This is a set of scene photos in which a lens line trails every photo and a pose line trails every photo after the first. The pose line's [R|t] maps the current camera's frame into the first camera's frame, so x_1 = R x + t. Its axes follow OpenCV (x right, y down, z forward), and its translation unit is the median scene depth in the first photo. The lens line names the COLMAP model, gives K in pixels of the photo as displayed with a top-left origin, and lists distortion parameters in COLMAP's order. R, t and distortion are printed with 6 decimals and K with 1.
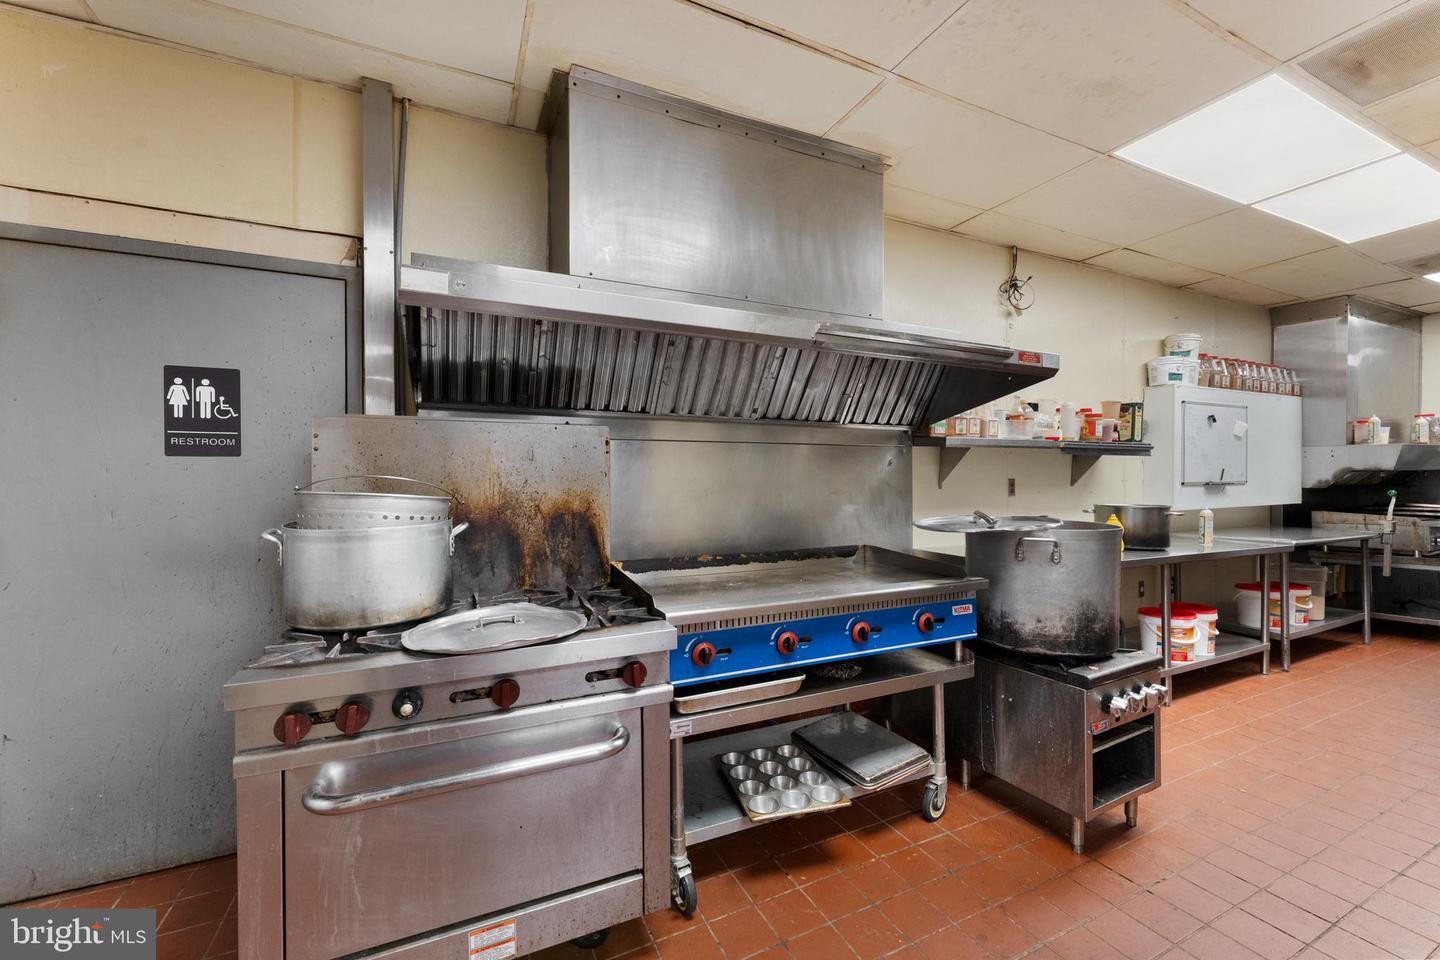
lens RADIAL K [[574.4, 0, 720.2], [0, 574.4, 477.0], [0, 0, 1]] dist [-0.009379, 0.000089]
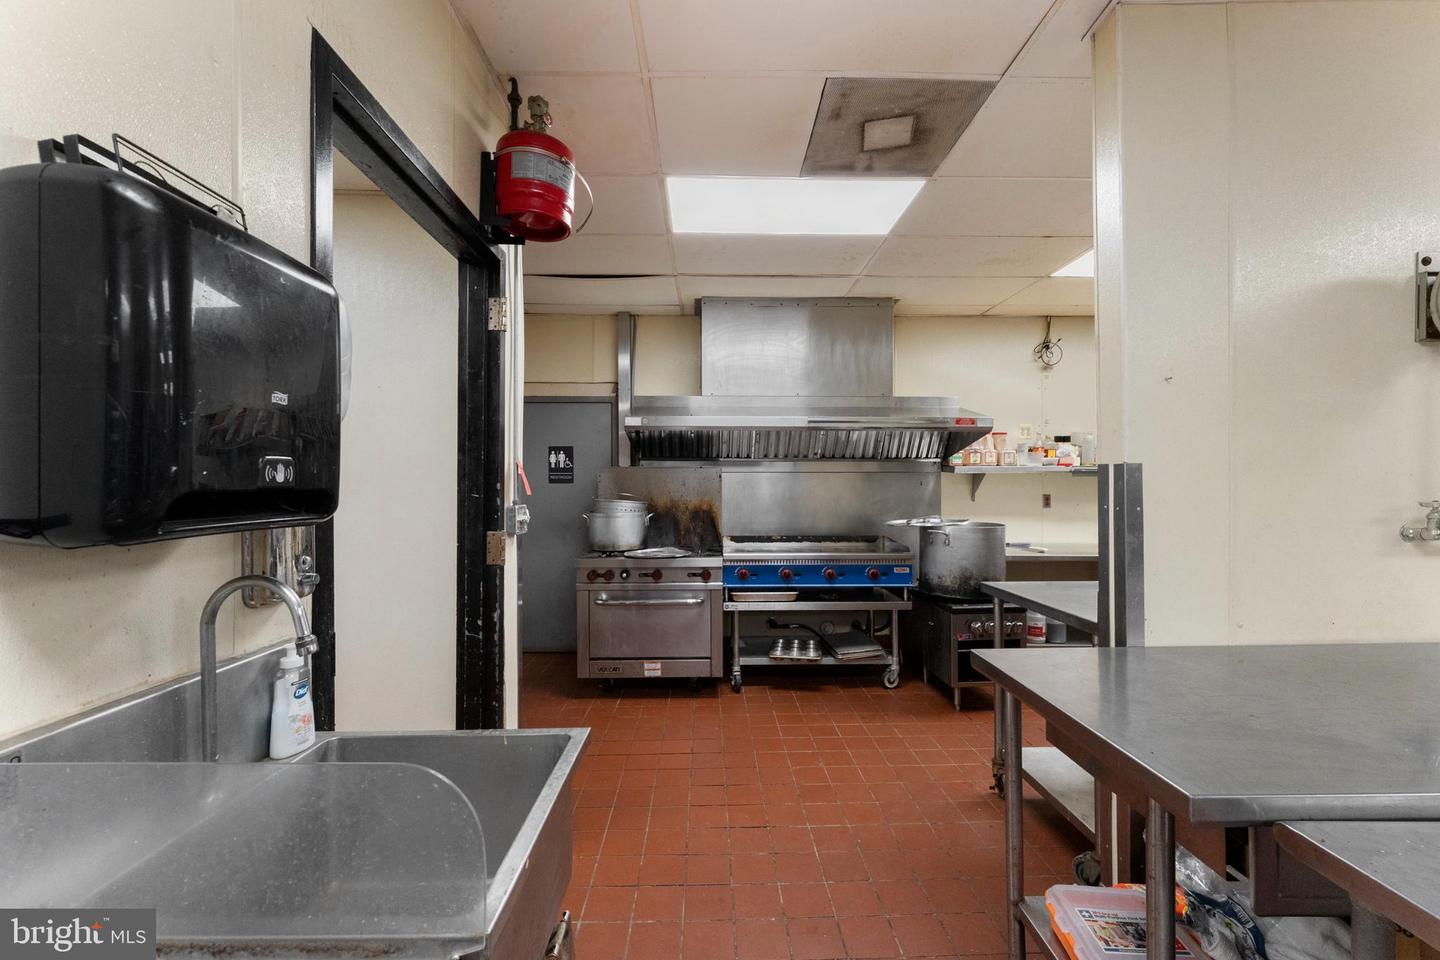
lens RADIAL K [[574.4, 0, 718.4], [0, 574.4, 483.6], [0, 0, 1]] dist [-0.009379, 0.000089]
pose [[0.911273, 0.002830, -0.411793, 0.673845], [-0.002814, 0.999996, 0.000645, -0.037990], [0.411793, 0.000571, 0.911277, -0.905383]]
